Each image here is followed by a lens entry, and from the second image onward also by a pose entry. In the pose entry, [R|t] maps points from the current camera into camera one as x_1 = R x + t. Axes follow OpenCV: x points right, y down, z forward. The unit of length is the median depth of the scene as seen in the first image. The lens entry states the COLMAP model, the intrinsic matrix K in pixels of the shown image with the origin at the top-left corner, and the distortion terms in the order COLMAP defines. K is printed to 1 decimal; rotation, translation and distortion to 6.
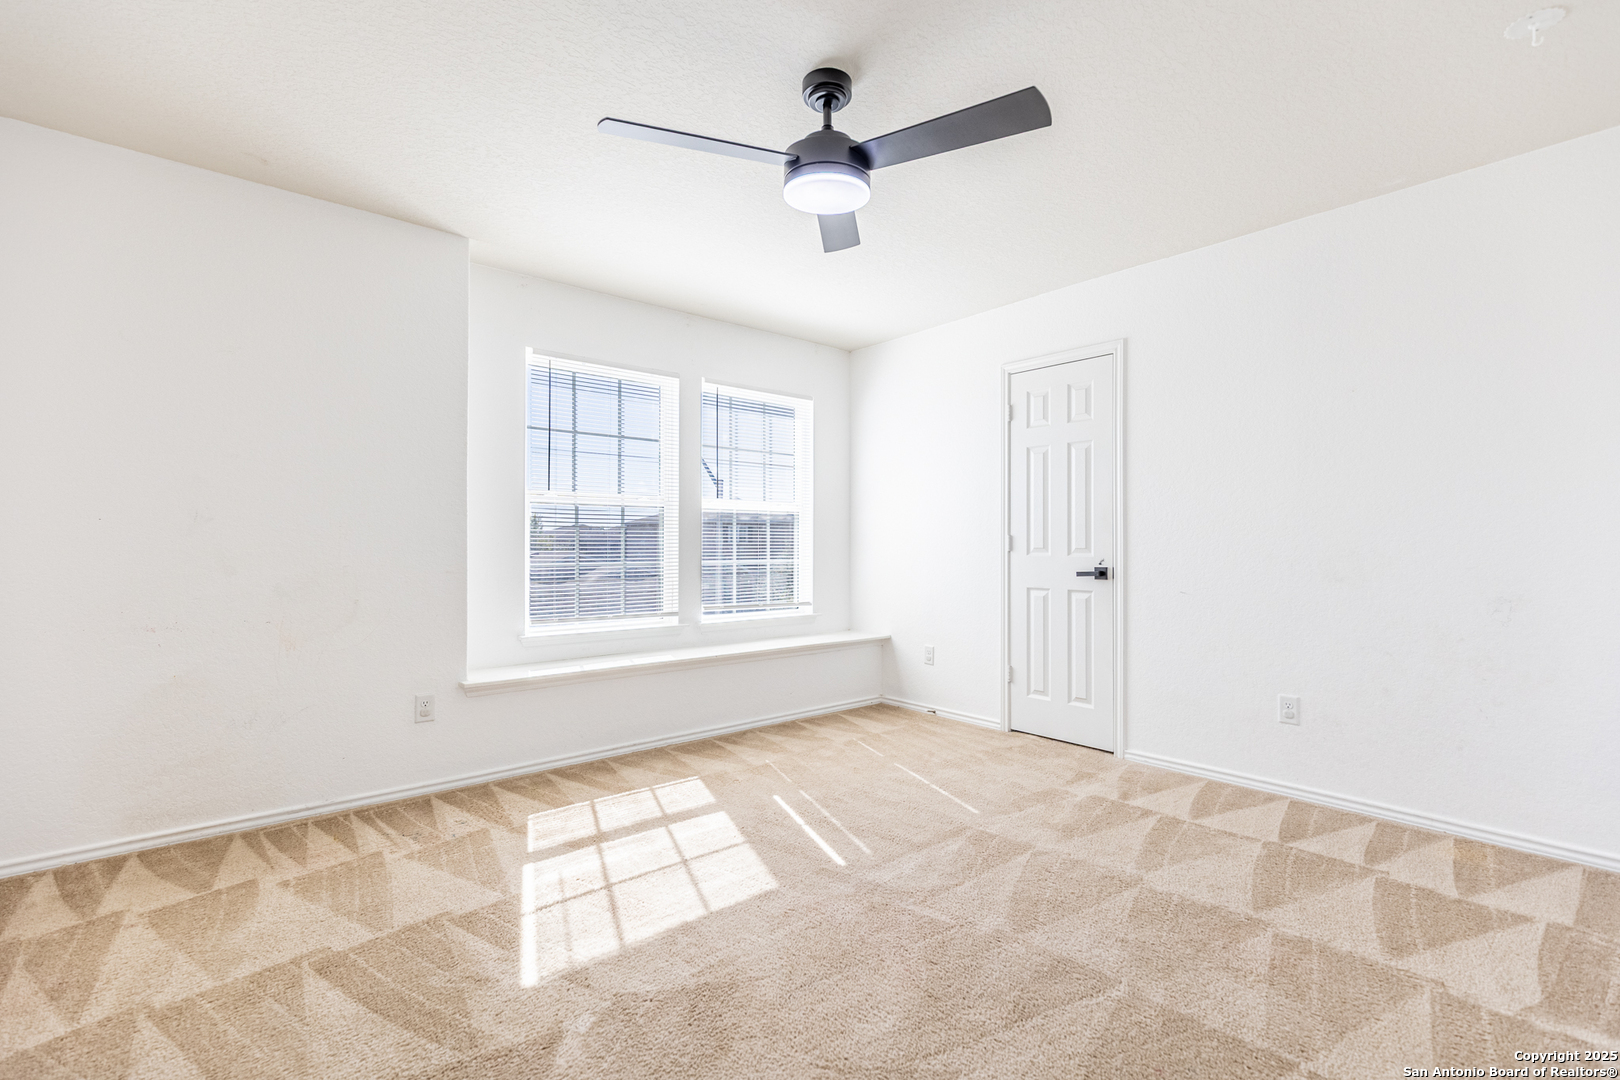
lens RADIAL K [[733.6, 0, 819.3], [0, 733.6, 536.3], [0, 0, 1]] dist [0.001382, -0.000238]
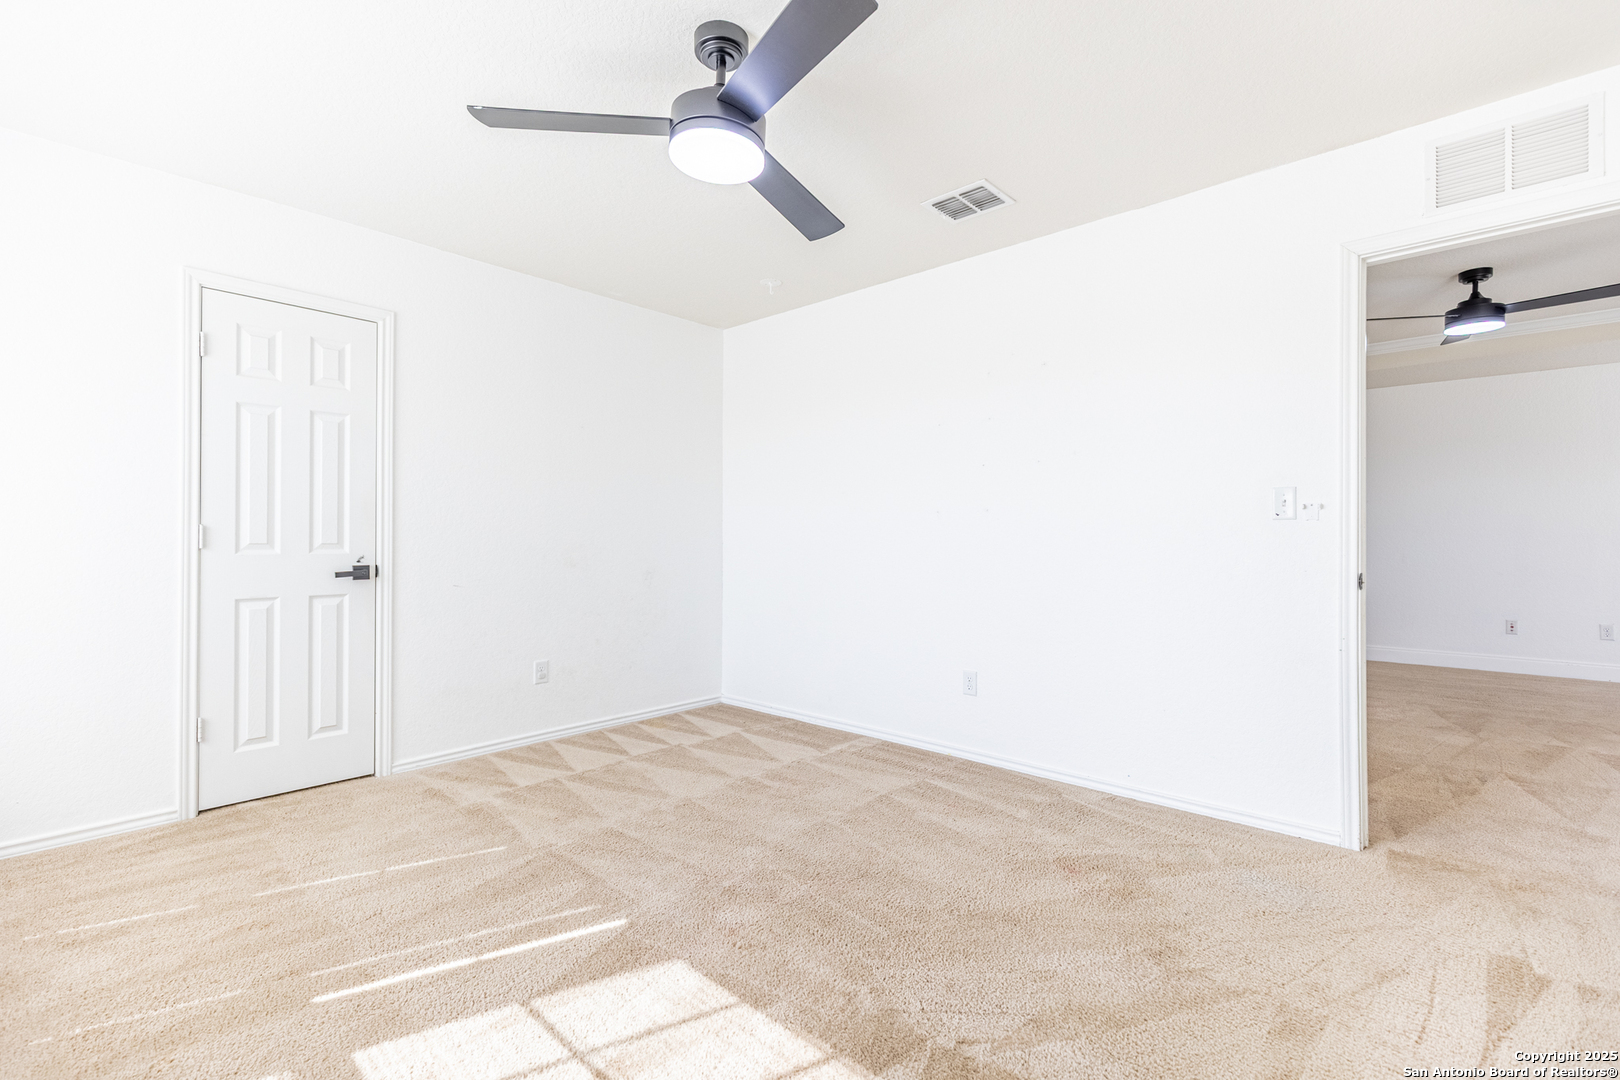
lens RADIAL K [[733.6, 0, 819.3], [0, 733.6, 536.3], [0, 0, 1]] dist [0.001382, -0.000238]
pose [[-0.142376, 0.000522, 0.989813, -0.682733], [-0.016818, 0.999854, -0.002946, 0.001626], [-0.989670, -0.017067, -0.142346, 0.737916]]
